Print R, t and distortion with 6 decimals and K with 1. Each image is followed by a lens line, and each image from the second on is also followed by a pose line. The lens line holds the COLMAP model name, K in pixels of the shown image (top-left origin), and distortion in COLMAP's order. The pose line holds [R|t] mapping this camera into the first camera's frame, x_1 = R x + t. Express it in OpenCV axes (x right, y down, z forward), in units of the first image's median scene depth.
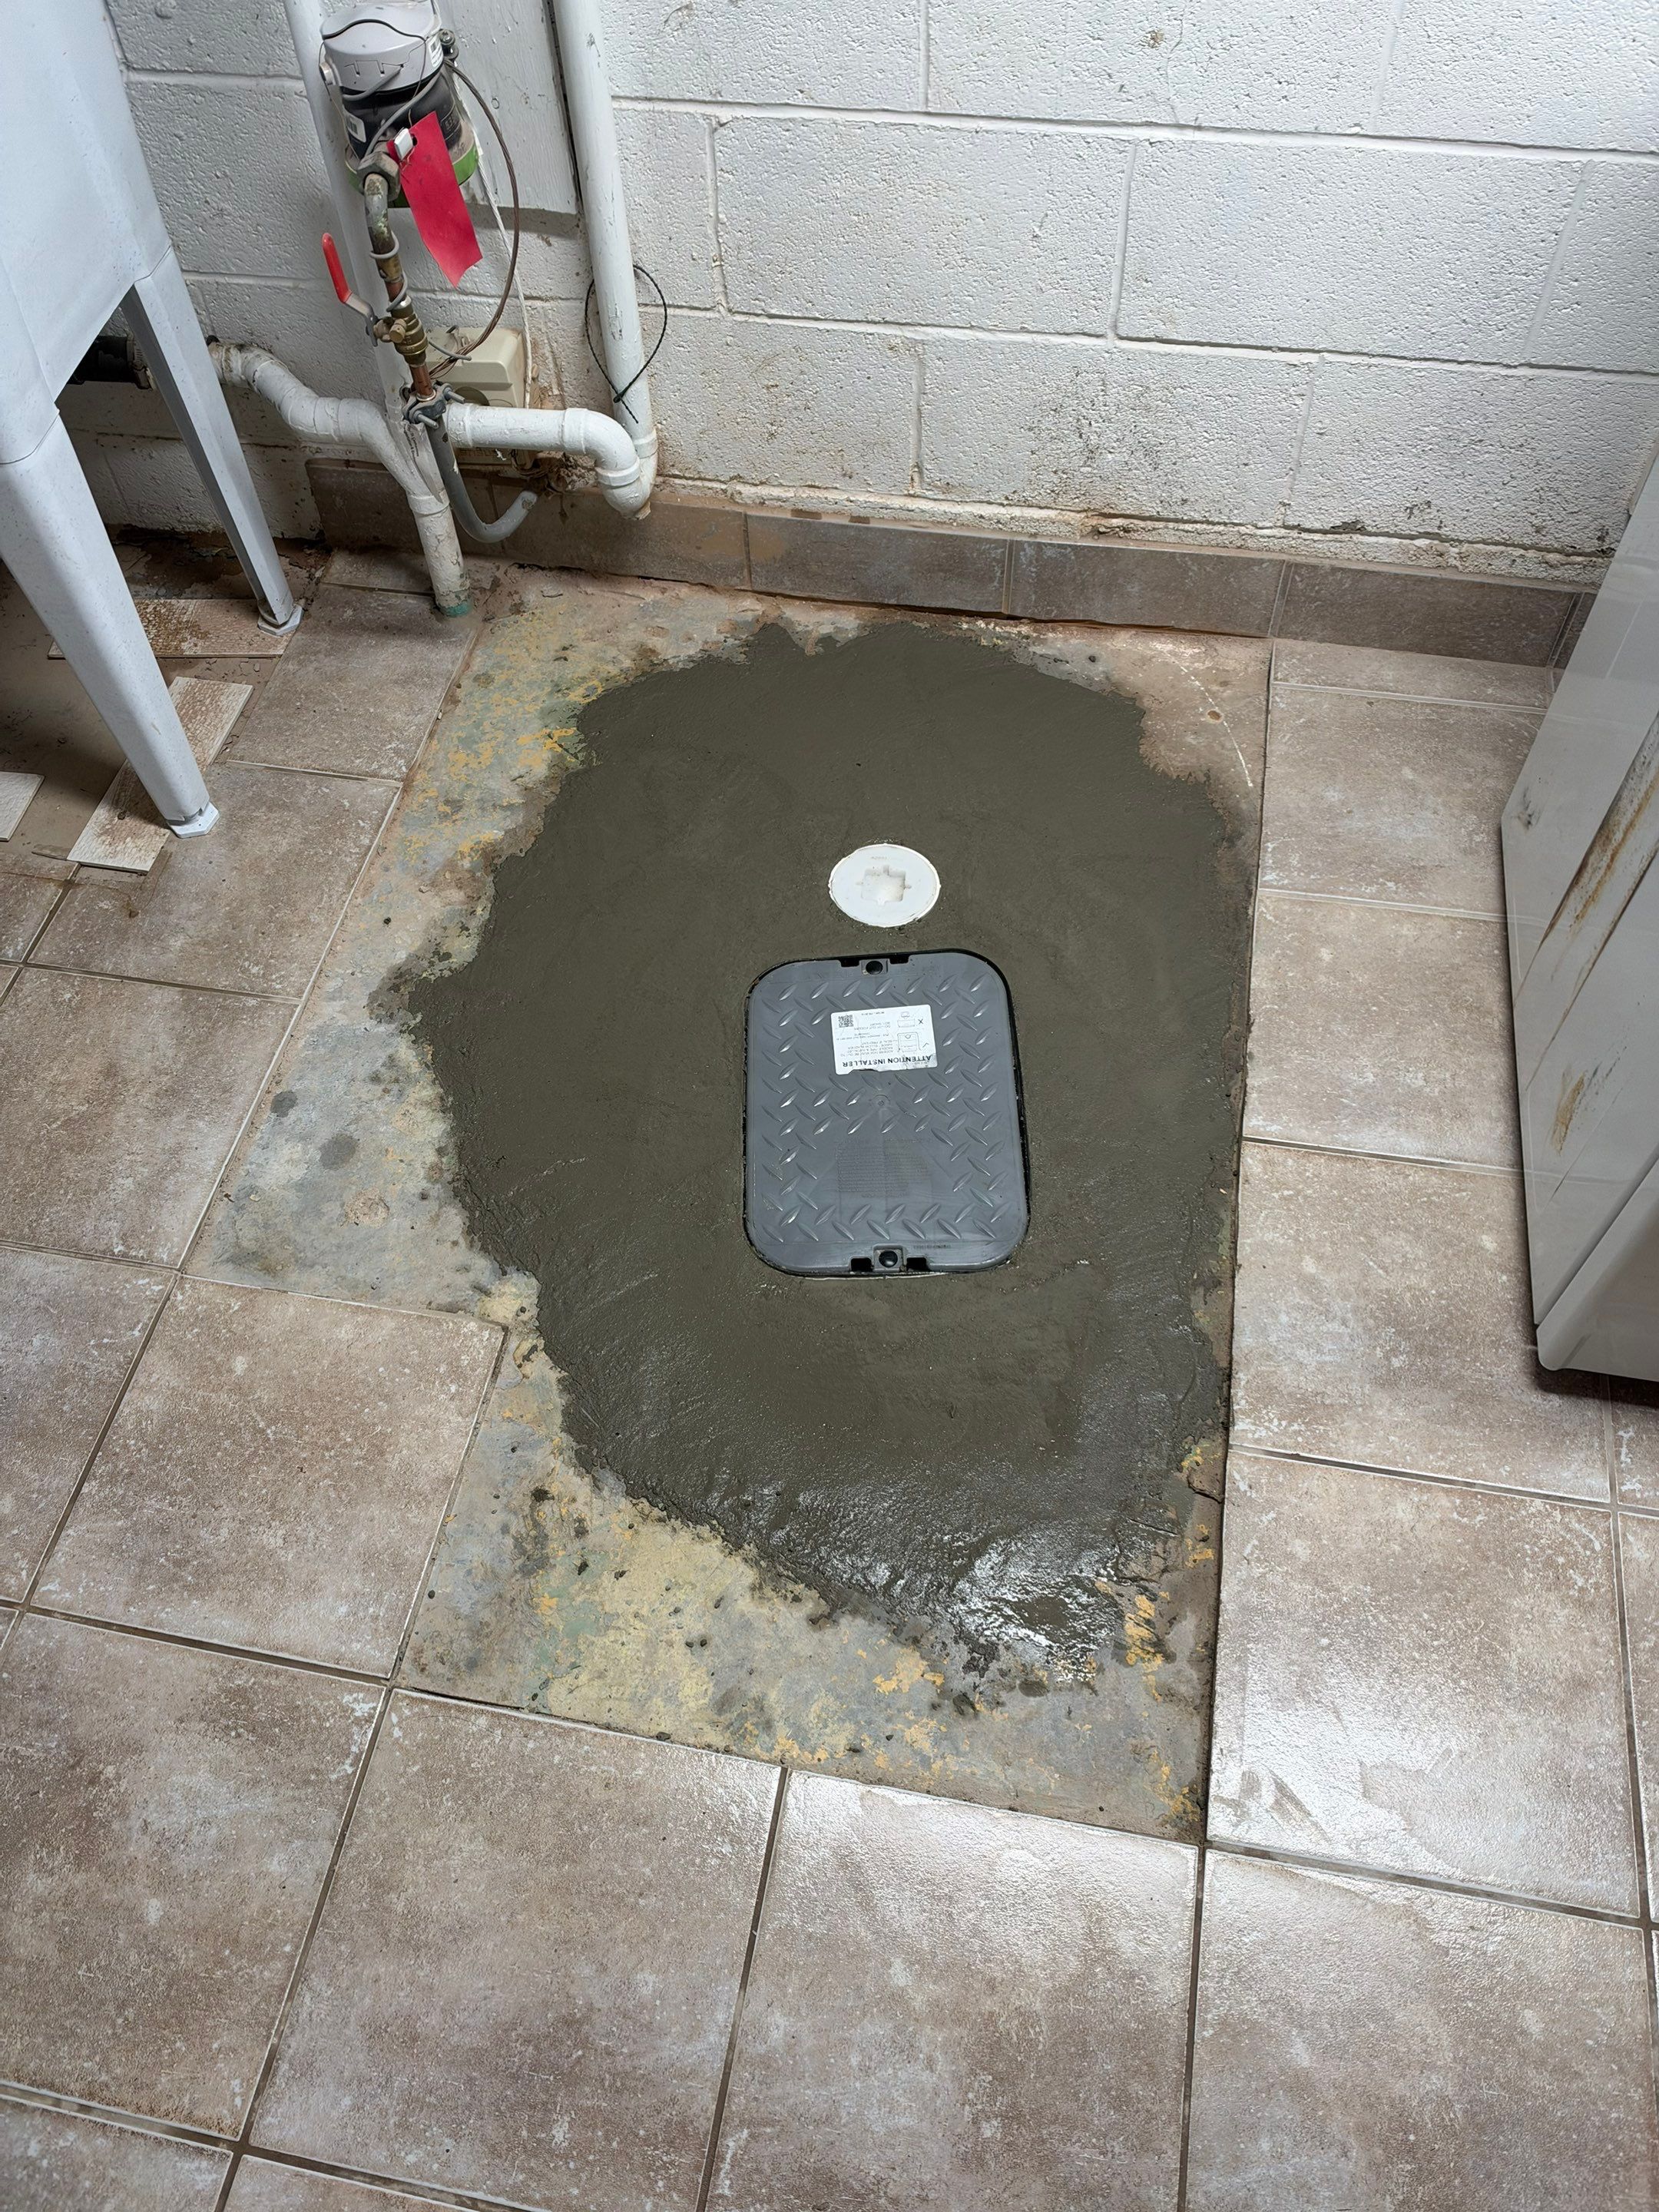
lens RADIAL K [[1509.8, 0, 842.2], [0, 1509.8, 1113.0], [0, 0, 1]] dist [-0.026970, -0.001910]
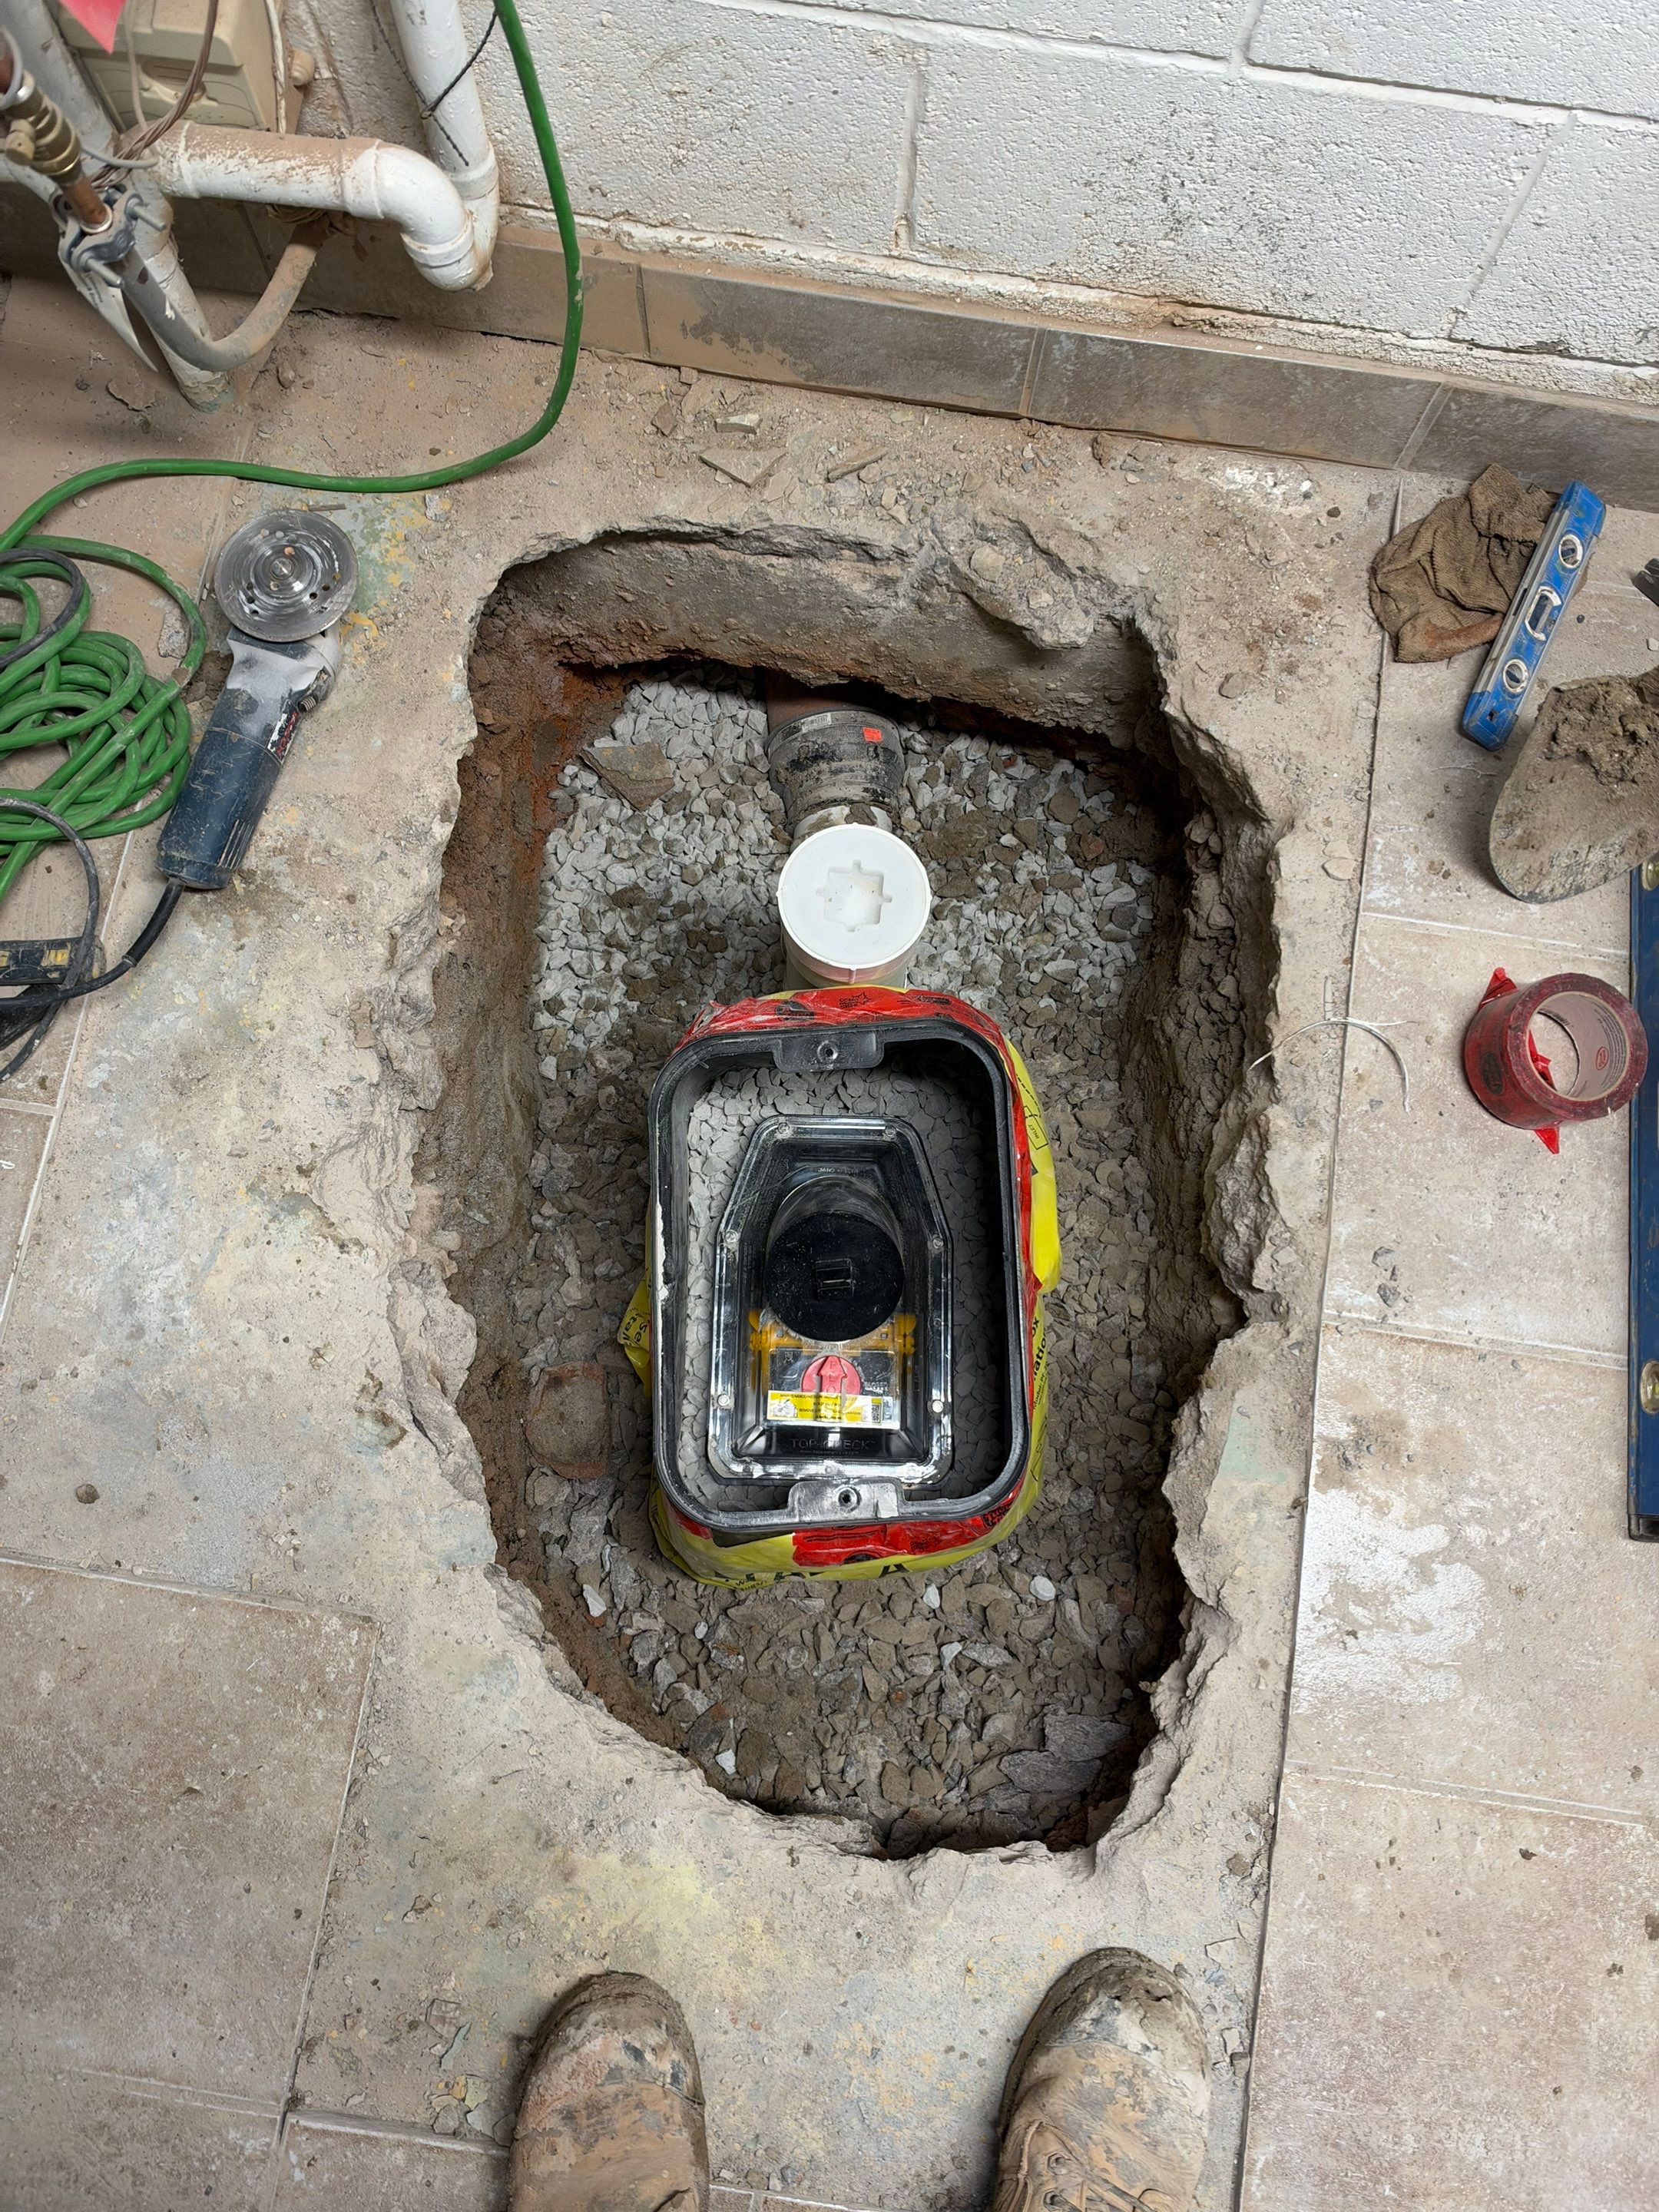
lens RADIAL K [[1509.8, 0, 822.8], [0, 1509.8, 1032.2], [0, 0, 1]] dist [-0.026970, -0.001910]
pose [[0.998735, -0.013724, 0.048383, -0.022423], [-0.003414, 0.941325, 0.337485, -0.330652], [-0.050176, -0.337223, 0.940087, 0.288189]]
